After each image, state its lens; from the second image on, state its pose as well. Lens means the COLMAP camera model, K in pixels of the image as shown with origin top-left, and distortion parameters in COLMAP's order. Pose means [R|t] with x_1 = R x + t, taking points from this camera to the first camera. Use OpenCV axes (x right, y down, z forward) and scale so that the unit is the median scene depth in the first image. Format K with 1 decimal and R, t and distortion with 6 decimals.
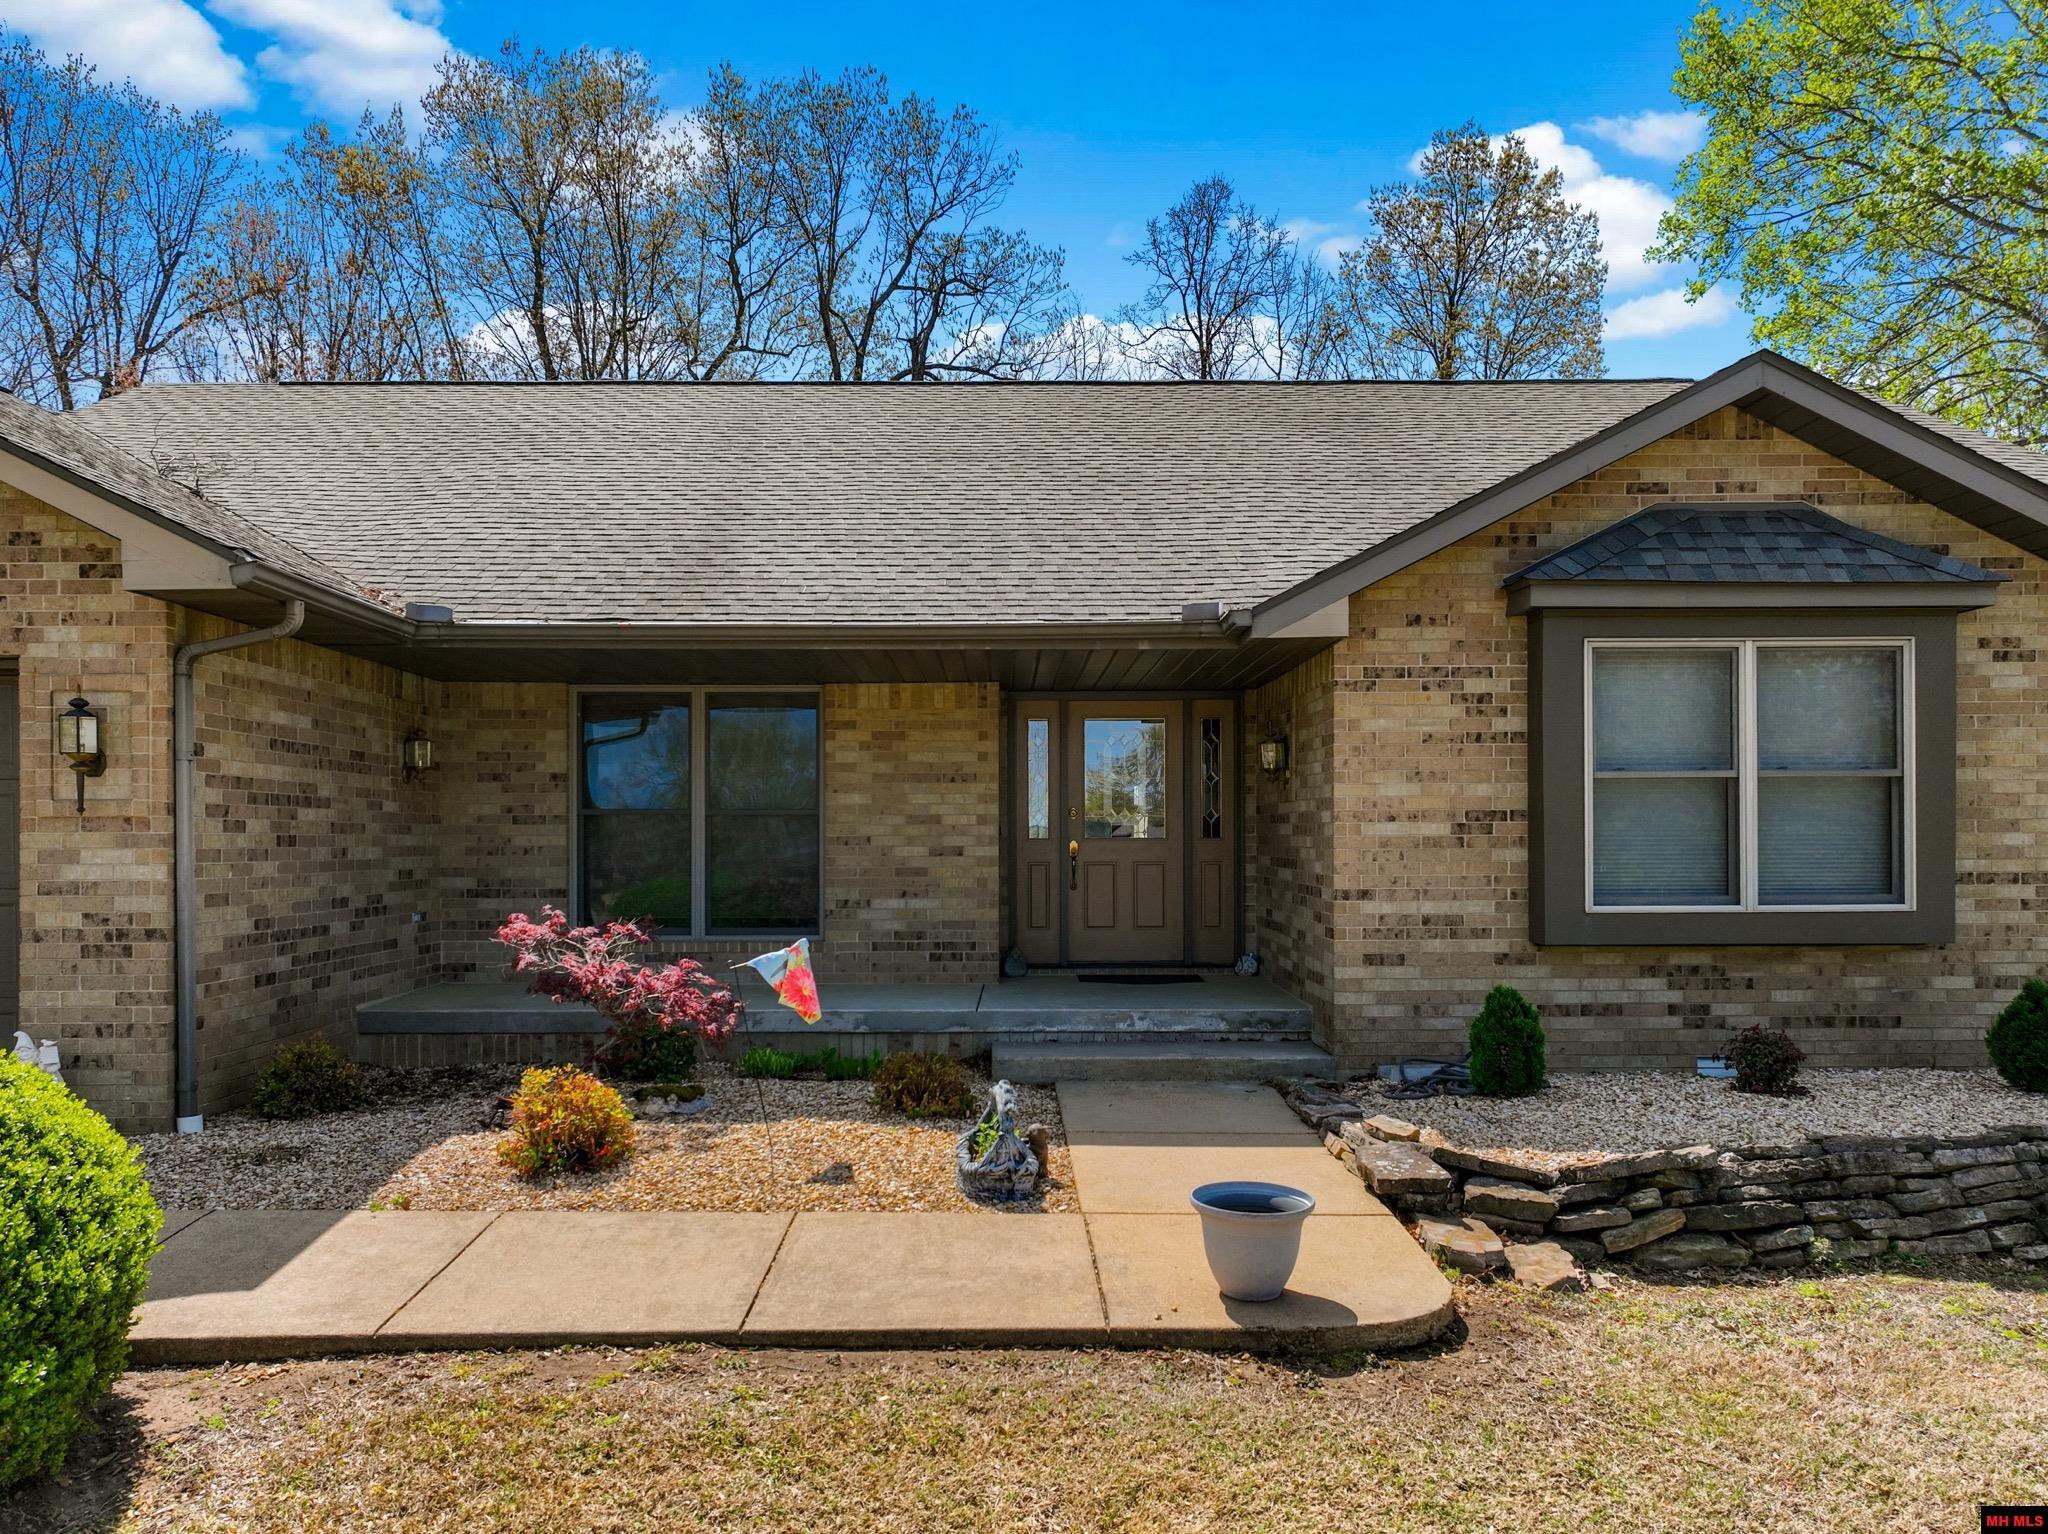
lens RADIAL K [[1543.5, 0, 1033.0], [0, 1543.5, 821.4], [0, 0, 1]] dist [0.004254, 0.009194]
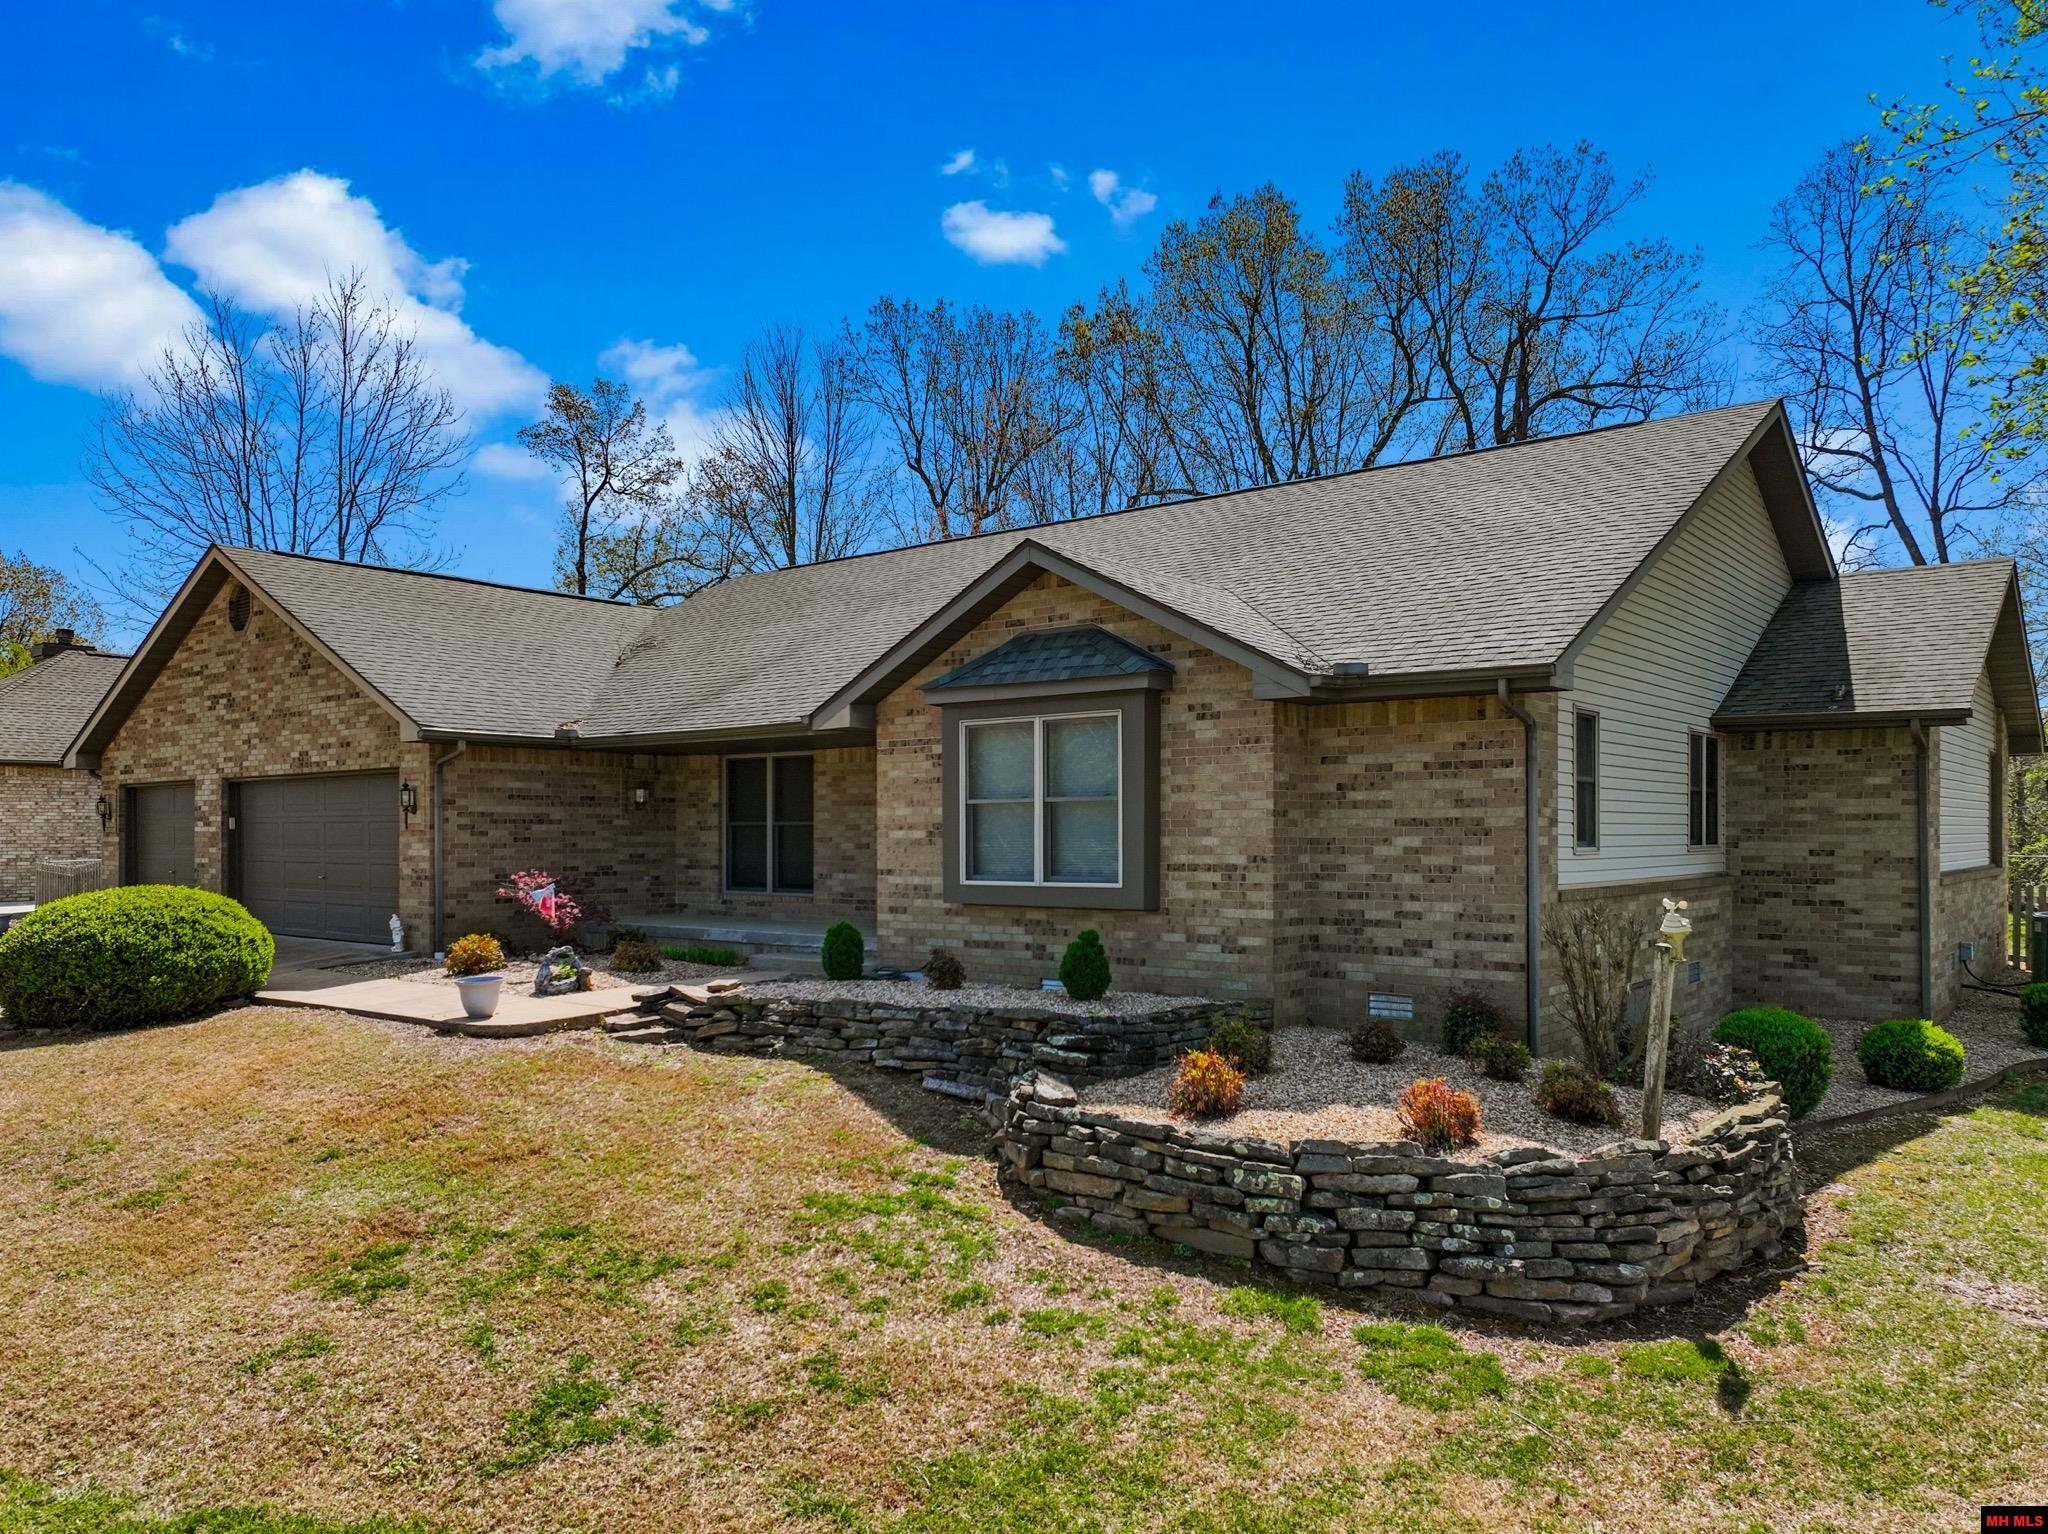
lens RADIAL K [[1543.5, 0, 1033.0], [0, 1543.5, 821.4], [0, 0, 1]] dist [0.004254, 0.009194]
pose [[0.767064, -0.005002, -0.641551, 1.447887], [0.007665, 0.999970, 0.001368, -0.010624], [0.641525, -0.005967, 0.767079, -0.225145]]
